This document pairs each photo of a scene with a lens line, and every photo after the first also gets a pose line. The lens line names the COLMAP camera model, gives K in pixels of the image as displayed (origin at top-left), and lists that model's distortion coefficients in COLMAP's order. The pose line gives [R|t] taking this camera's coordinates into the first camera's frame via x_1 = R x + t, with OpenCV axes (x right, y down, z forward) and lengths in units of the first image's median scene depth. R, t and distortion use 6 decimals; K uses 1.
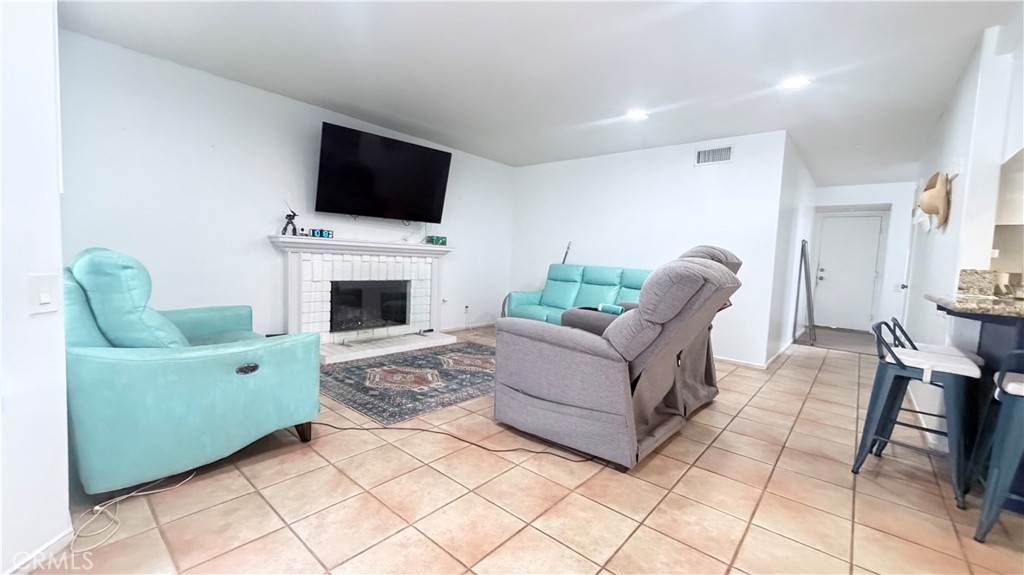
lens RADIAL K [[409.2, 0, 508.0], [0, 409.2, 285.7], [0, 0, 1]] dist [-0.000957, 0.000157]
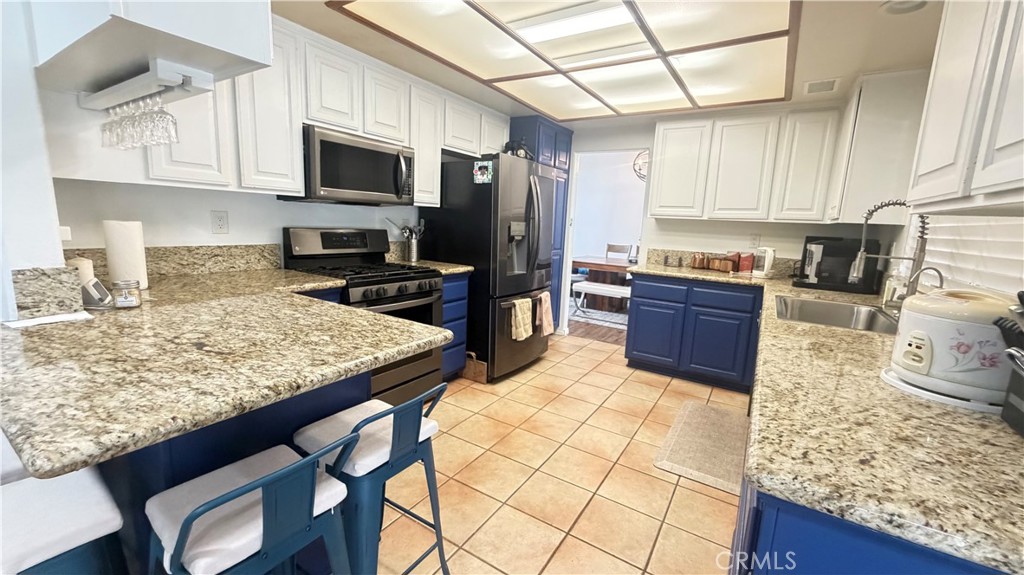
lens RADIAL K [[409.2, 0, 507.4], [0, 409.2, 287.0], [0, 0, 1]] dist [-0.000957, 0.000157]
pose [[-0.126533, -0.221209, 0.966983, 0.549680], [0.011909, 0.974409, 0.224466, -0.127763], [-0.991891, 0.039918, -0.120660, 0.465697]]
